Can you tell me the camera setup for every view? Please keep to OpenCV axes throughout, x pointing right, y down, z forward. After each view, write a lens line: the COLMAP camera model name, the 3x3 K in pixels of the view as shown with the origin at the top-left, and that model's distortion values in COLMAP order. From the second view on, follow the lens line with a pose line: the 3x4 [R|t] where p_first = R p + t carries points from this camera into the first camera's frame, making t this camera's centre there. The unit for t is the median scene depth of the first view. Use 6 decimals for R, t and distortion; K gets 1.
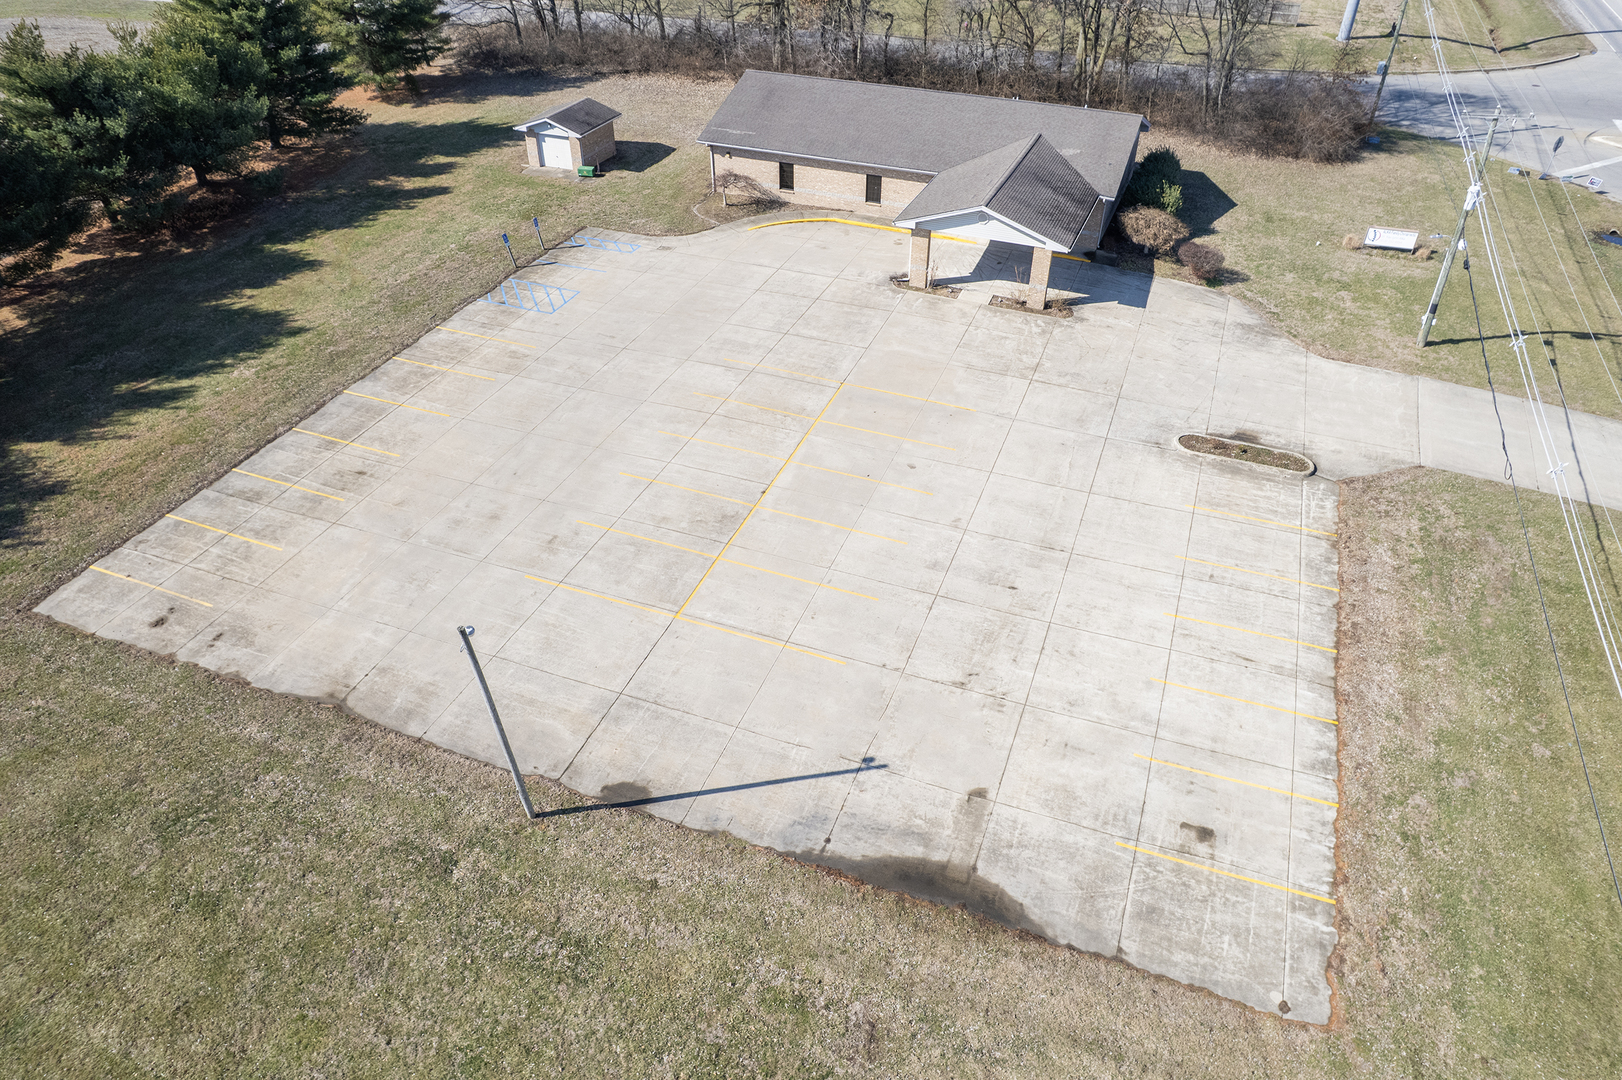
lens RADIAL K [[1031.9, 0, 811.3], [0, 1031.9, 552.6], [0, 0, 1]] dist [-0.086044, 0.077710]
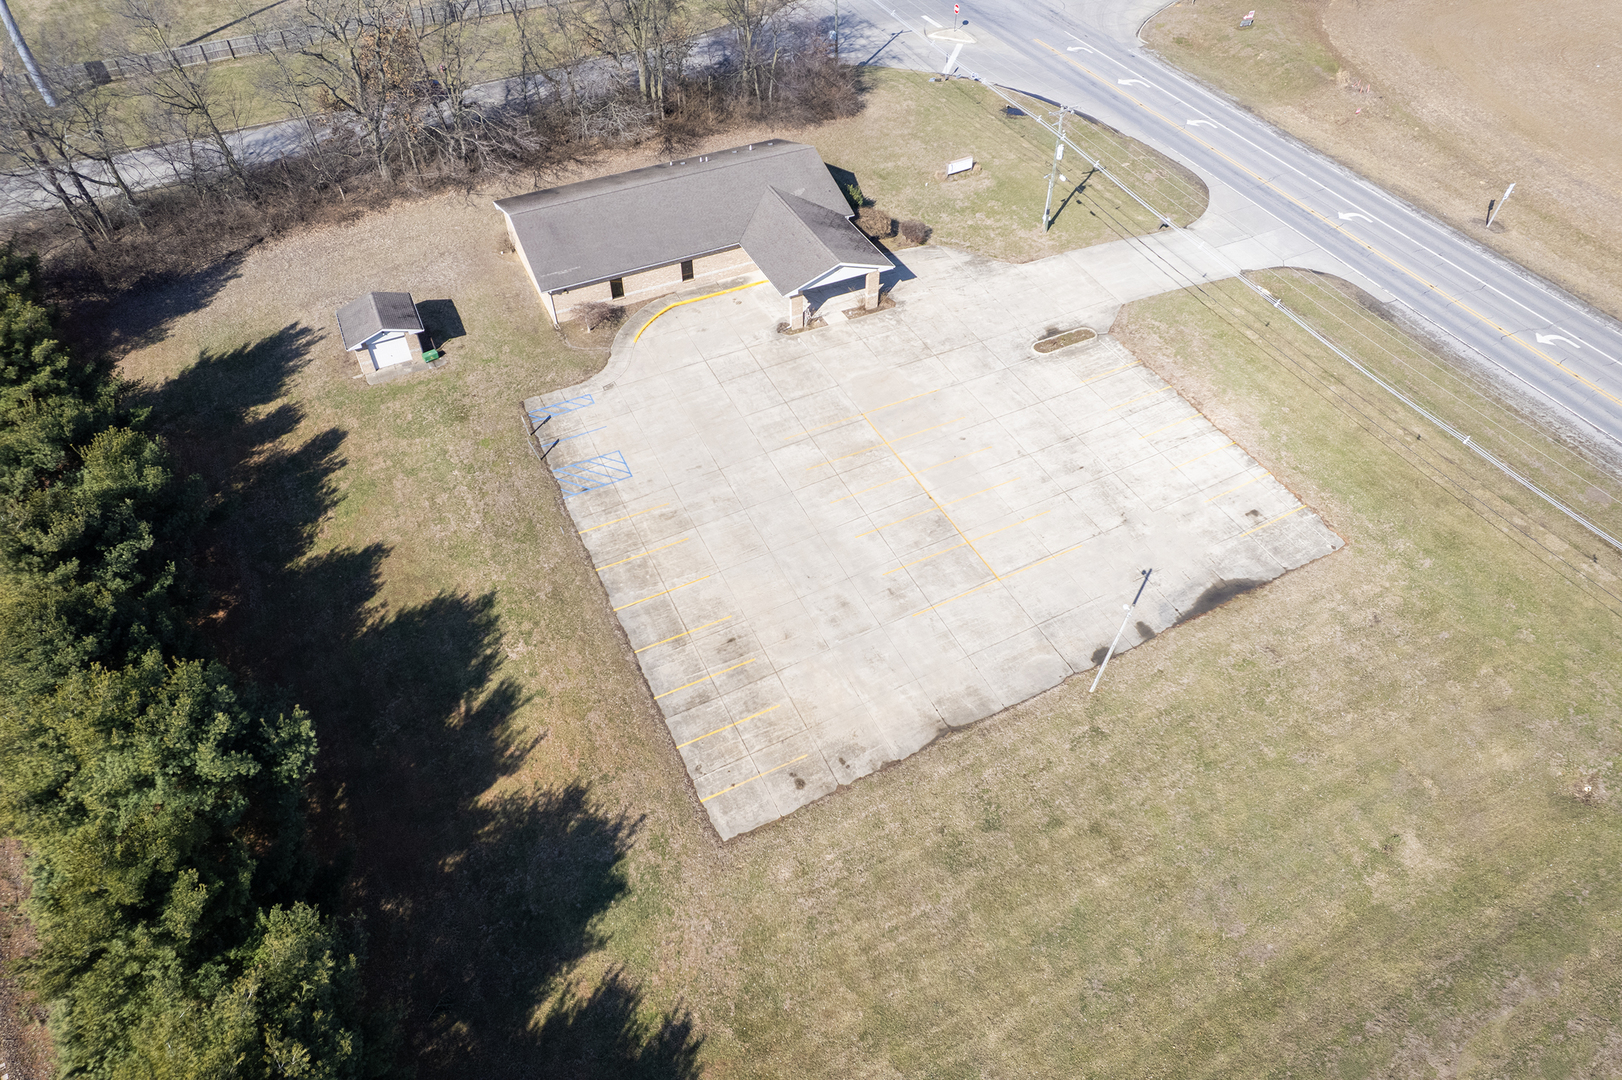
lens RADIAL K [[1037.4, 0, 811.0], [0, 1037.4, 540.0], [0, 0, 1]] dist [-0.069038, 0.059062]
pose [[0.667368, -0.540733, 0.512082, -0.918590], [0.468615, 0.839324, 0.275564, -0.476393], [-0.578809, 0.056066, 0.813533, -0.177759]]
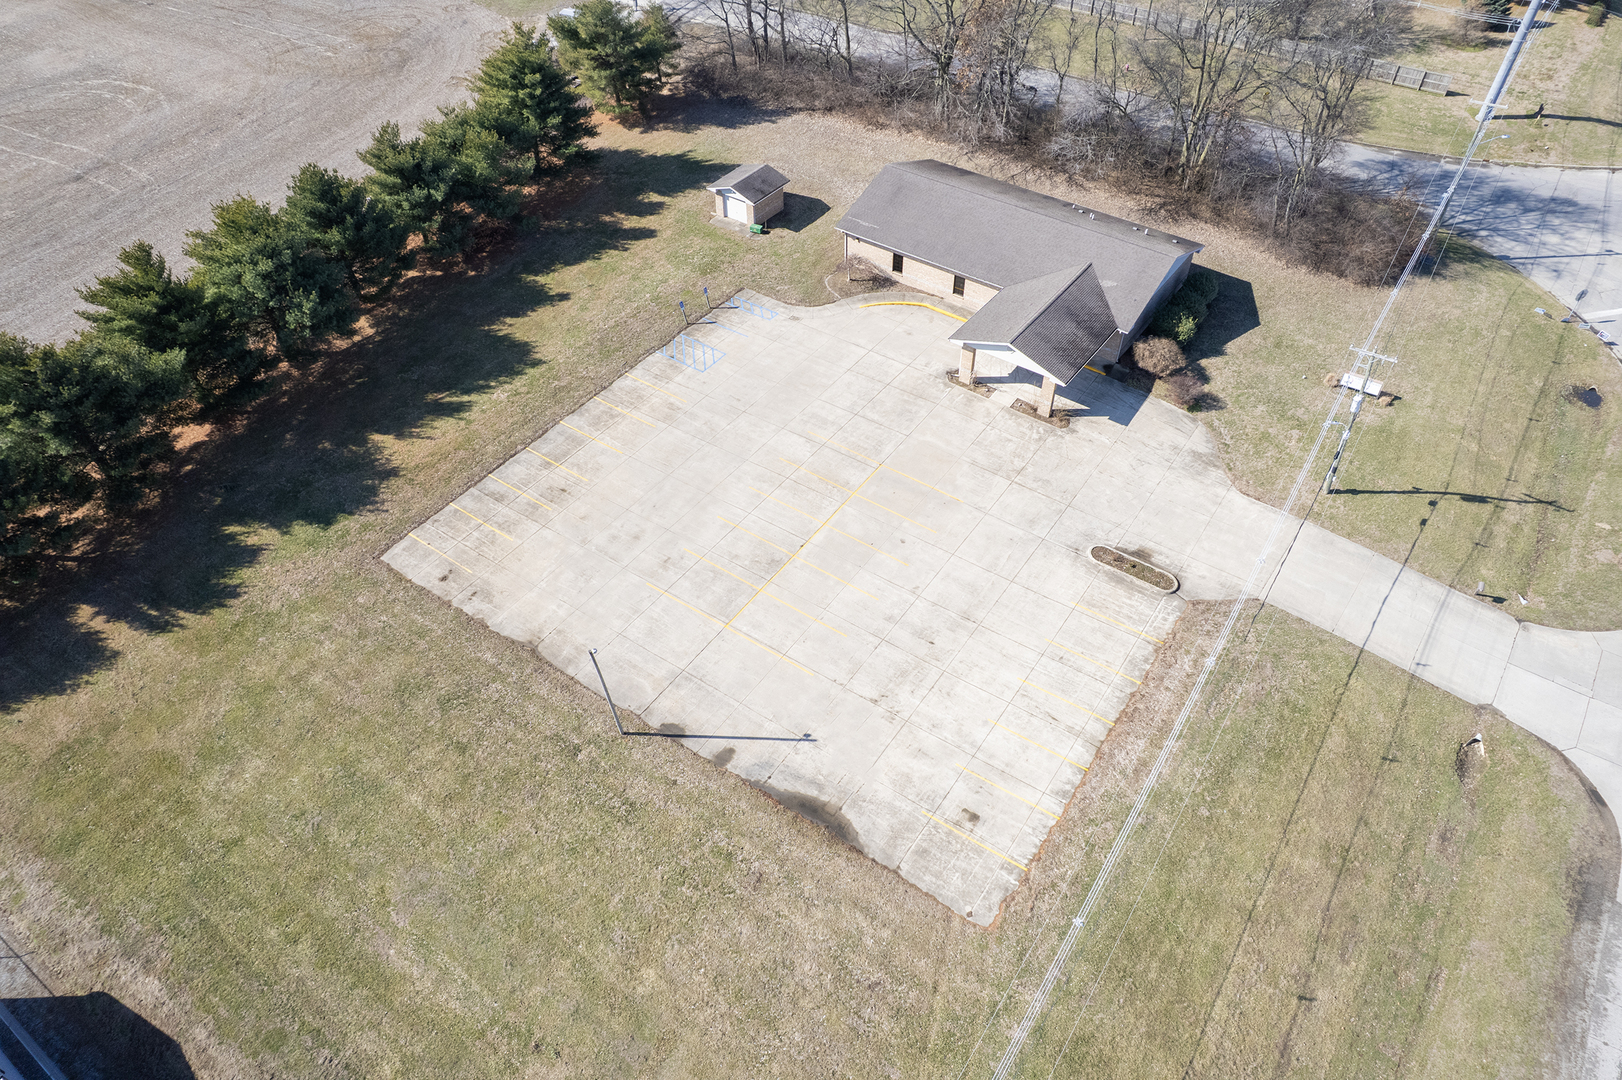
lens RADIAL K [[1034.5, 0, 811.7], [0, 1034.5, 541.1], [0, 0, 1]] dist [-0.068901, 0.060930]
pose [[0.970963, 0.163248, -0.174873, 0.215868], [-0.140504, 0.980772, 0.135442, -0.251001], [0.193621, -0.106939, 0.975231, -0.474925]]
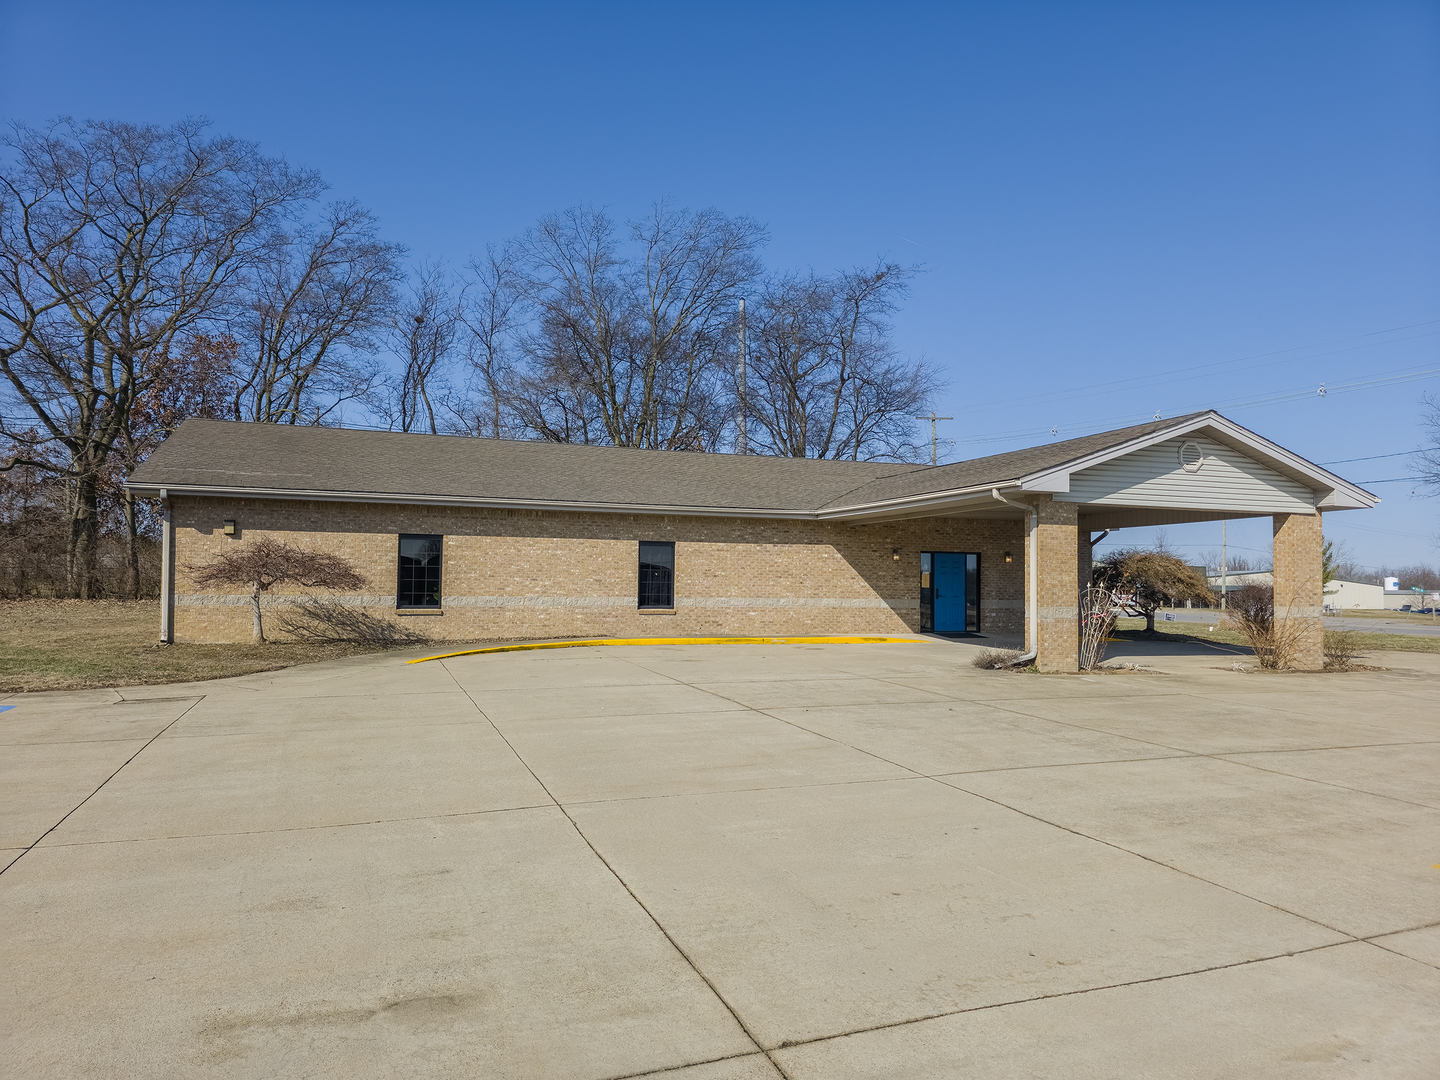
lens RADIAL K [[975.7, 0, 718.6], [0, 975.7, 547.8], [0, 0, 1]] dist [0.075616, -0.069965]
pose [[0.733632, 0.031398, 0.678821, -0.259053], [0.421322, 0.762744, -0.490621, -0.208600], [-0.533172, 0.645938, 0.546345, 1.016846]]
